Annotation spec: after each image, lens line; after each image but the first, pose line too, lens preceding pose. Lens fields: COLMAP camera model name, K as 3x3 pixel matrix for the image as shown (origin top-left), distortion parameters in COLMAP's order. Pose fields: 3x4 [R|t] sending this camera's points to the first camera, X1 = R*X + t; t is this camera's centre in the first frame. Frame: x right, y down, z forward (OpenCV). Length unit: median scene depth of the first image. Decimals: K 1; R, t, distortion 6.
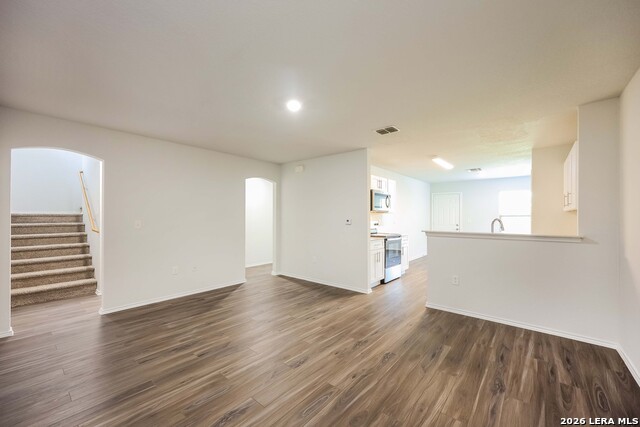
lens RADIAL K [[259.5, 0, 320.4], [0, 259.5, 216.4], [0, 0, 1]] dist [0.016998, 0.000099]
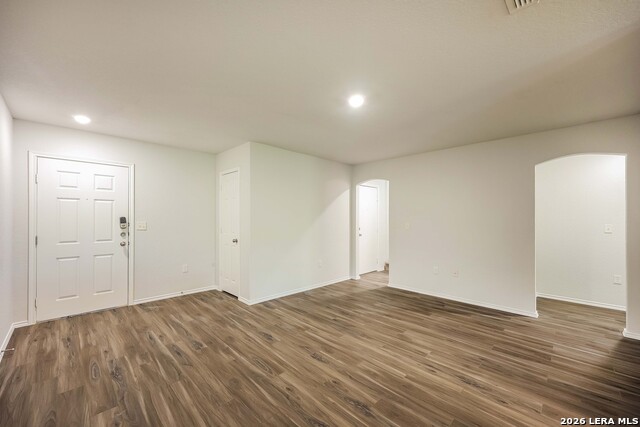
lens RADIAL K [[259.5, 0, 320.3], [0, 259.5, 216.1], [0, 0, 1]] dist [0.016998, 0.000099]
pose [[-0.097679, -0.014398, -0.995114, 0.804159], [0.001275, 0.999893, -0.014592, -0.003936], [0.995217, -0.002694, -0.097650, 0.902526]]
